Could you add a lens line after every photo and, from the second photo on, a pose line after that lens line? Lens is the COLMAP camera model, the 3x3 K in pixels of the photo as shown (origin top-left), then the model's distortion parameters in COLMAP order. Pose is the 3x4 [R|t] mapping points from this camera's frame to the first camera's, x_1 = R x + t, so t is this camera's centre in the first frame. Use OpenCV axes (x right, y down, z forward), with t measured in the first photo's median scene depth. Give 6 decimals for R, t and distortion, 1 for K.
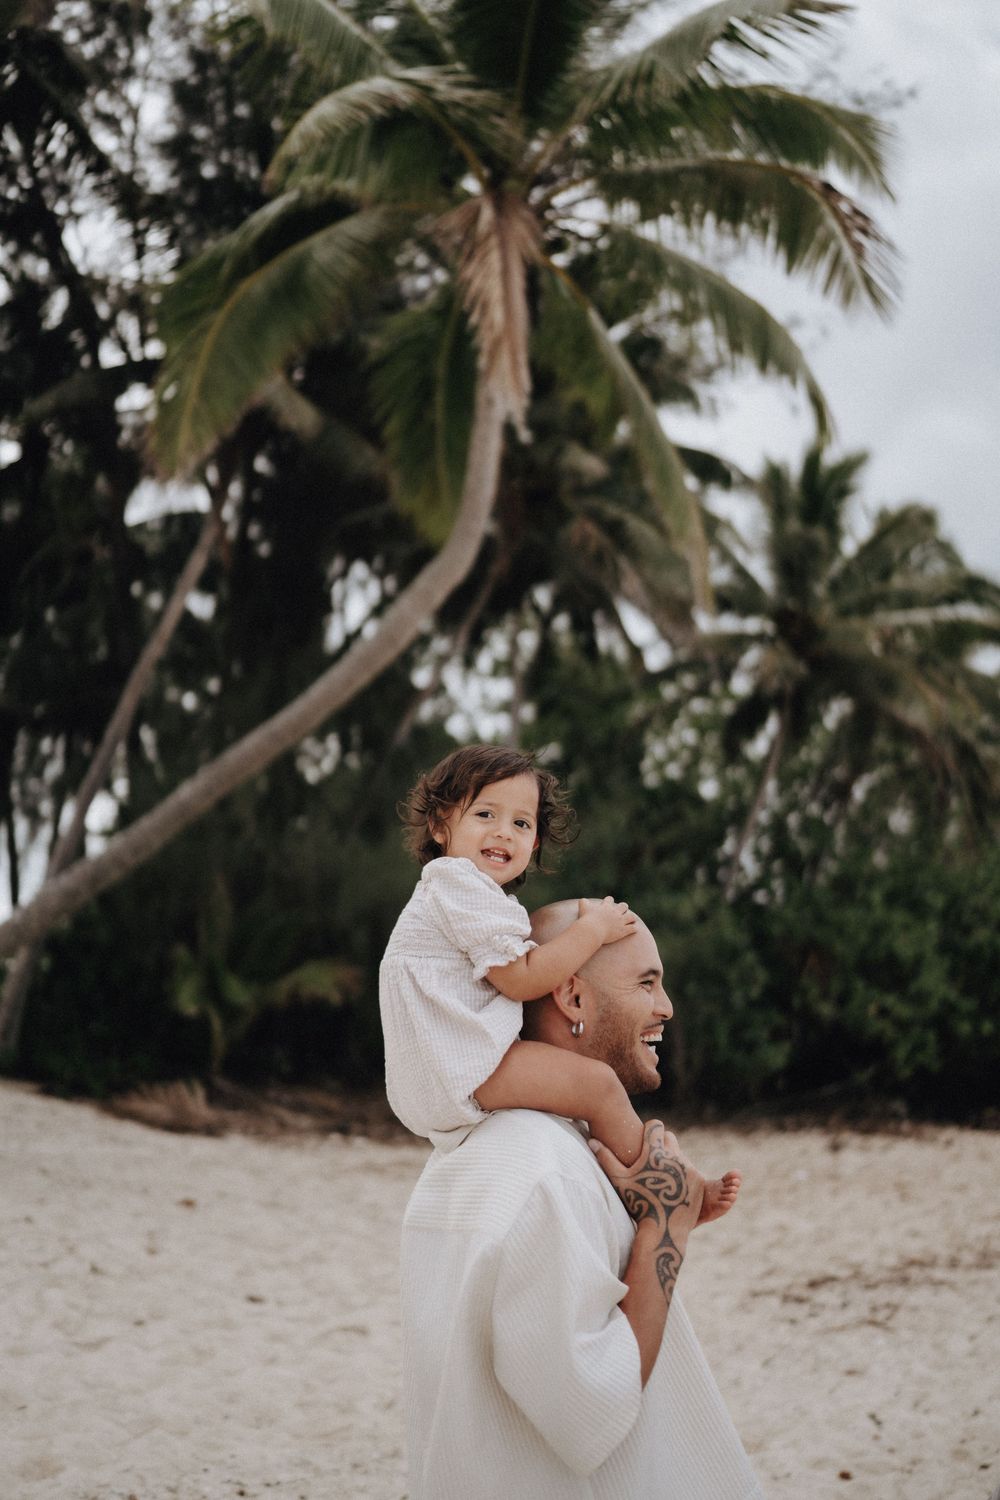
lens RADIAL K [[1460.5, 0, 500.0], [0, 1460.5, 750.0], [0, 0, 1]] dist [-0.091973, -0.000396]
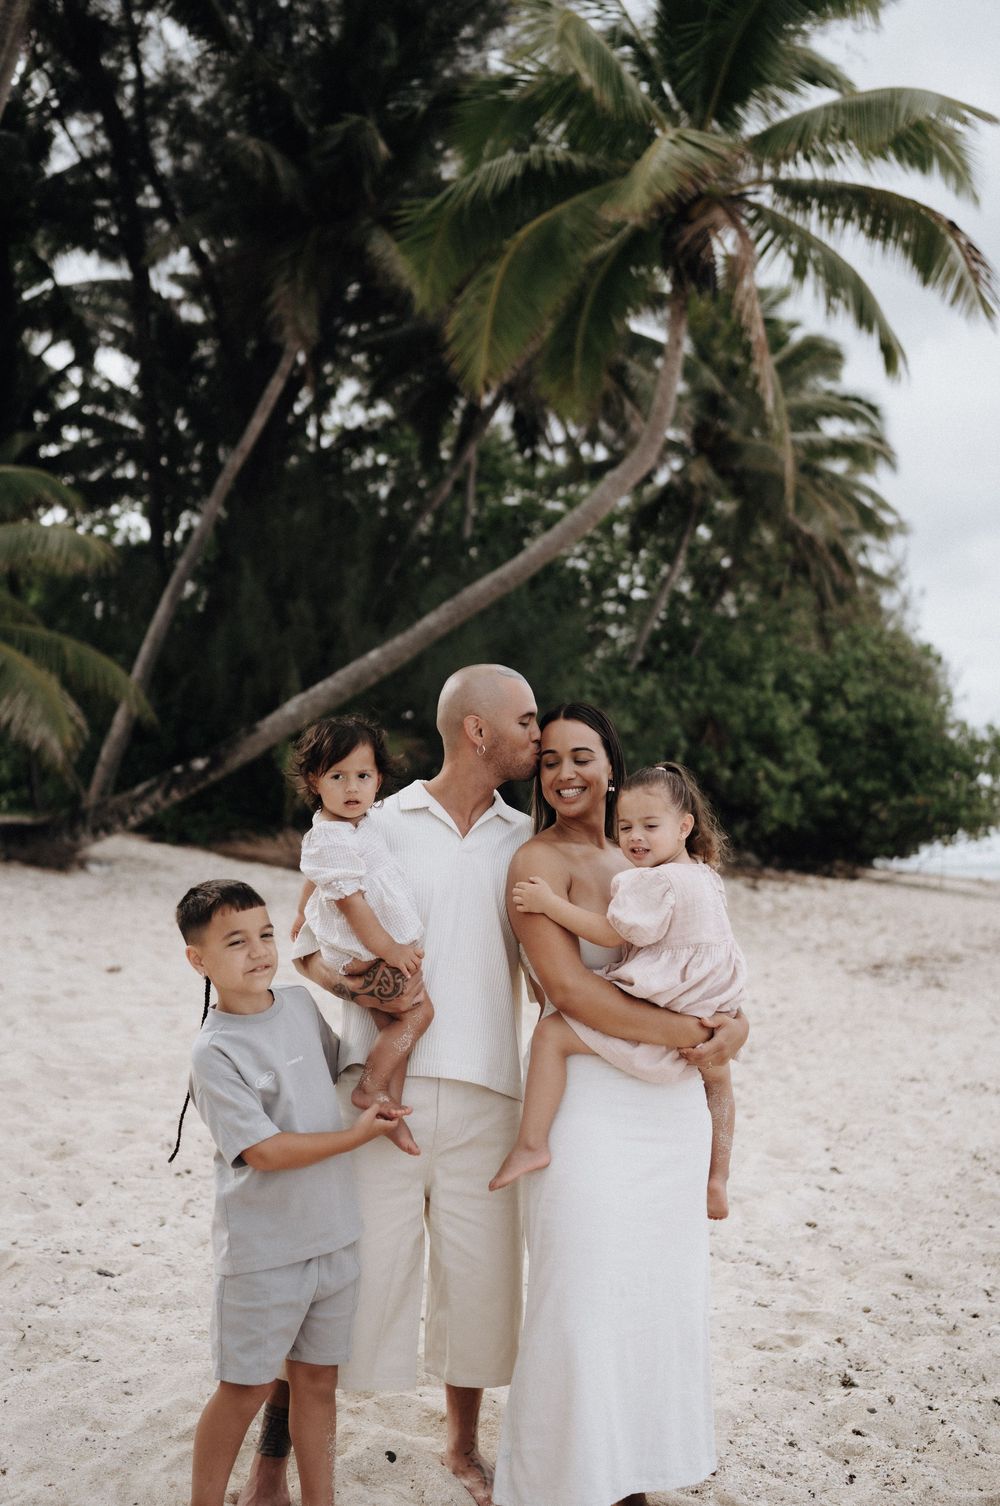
lens RADIAL K [[1446.8, 0, 500.0], [0, 1446.8, 753.0], [0, 0, 1]] dist [-0.080753, 0.032414]
pose [[0.990625, 0.023593, 0.134554, -0.151267], [-0.046465, 0.984439, 0.169475, -0.036697], [-0.128462, -0.174138, 0.976306, -0.157463]]
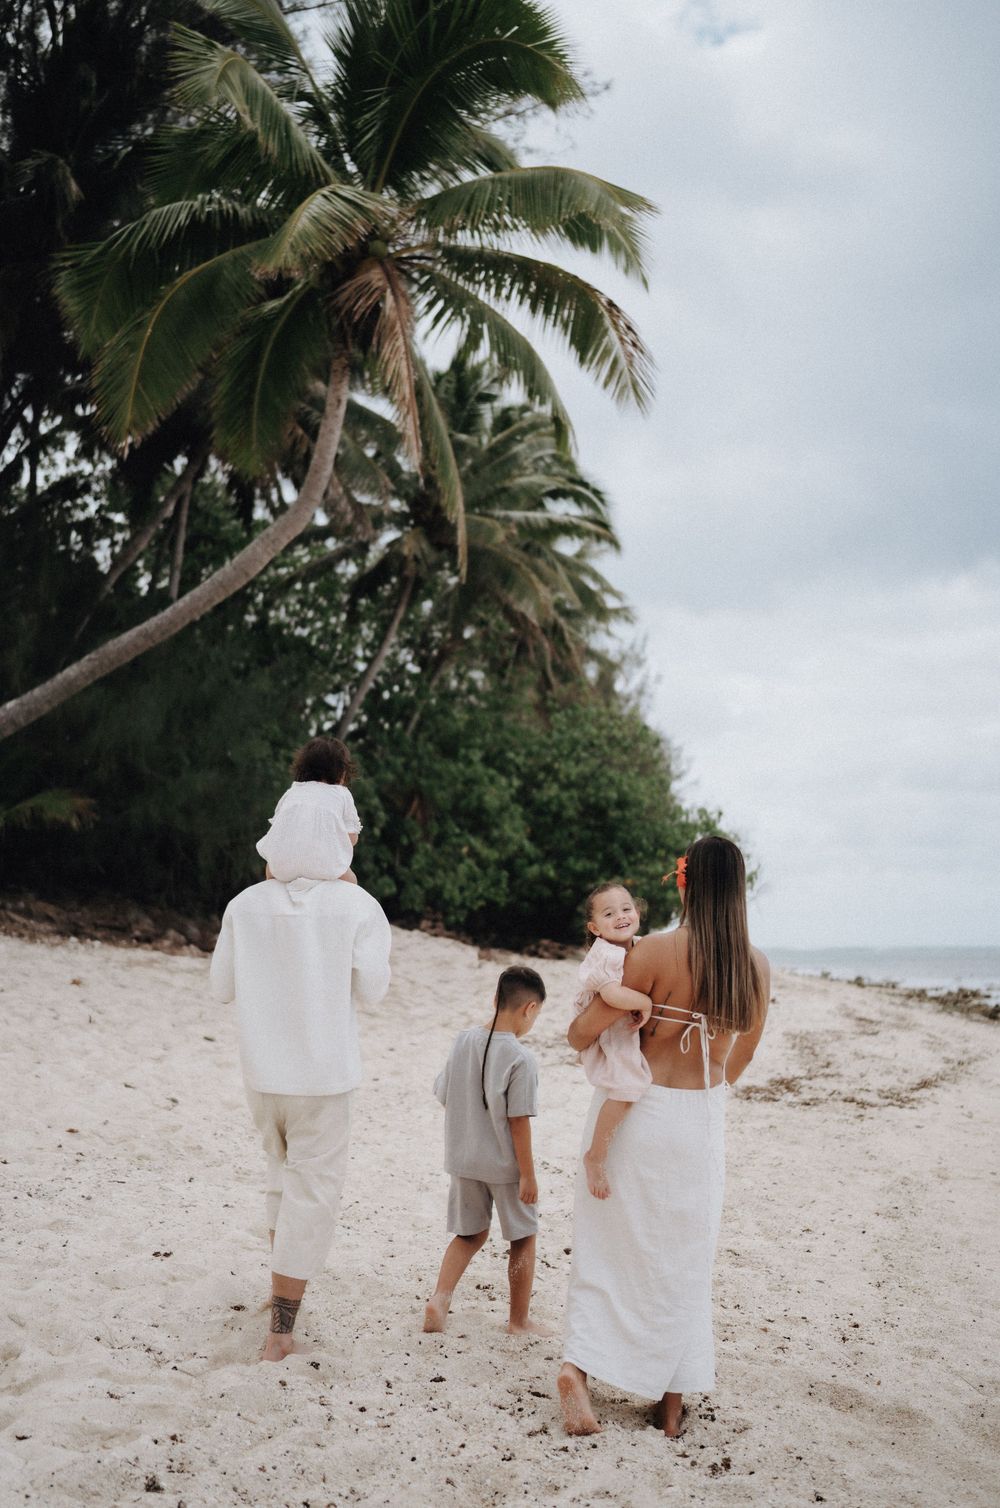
lens RADIAL K [[1468.3, 0, 500.0], [0, 1468.3, 754.0], [0, 0, 1]] dist [-0.091973, -0.000396]
pose [[0.949338, 0.068282, 0.306750, -0.112583], [-0.105317, 0.988791, 0.105832, -0.034231], [-0.296086, -0.132776, 0.945888, -0.155922]]
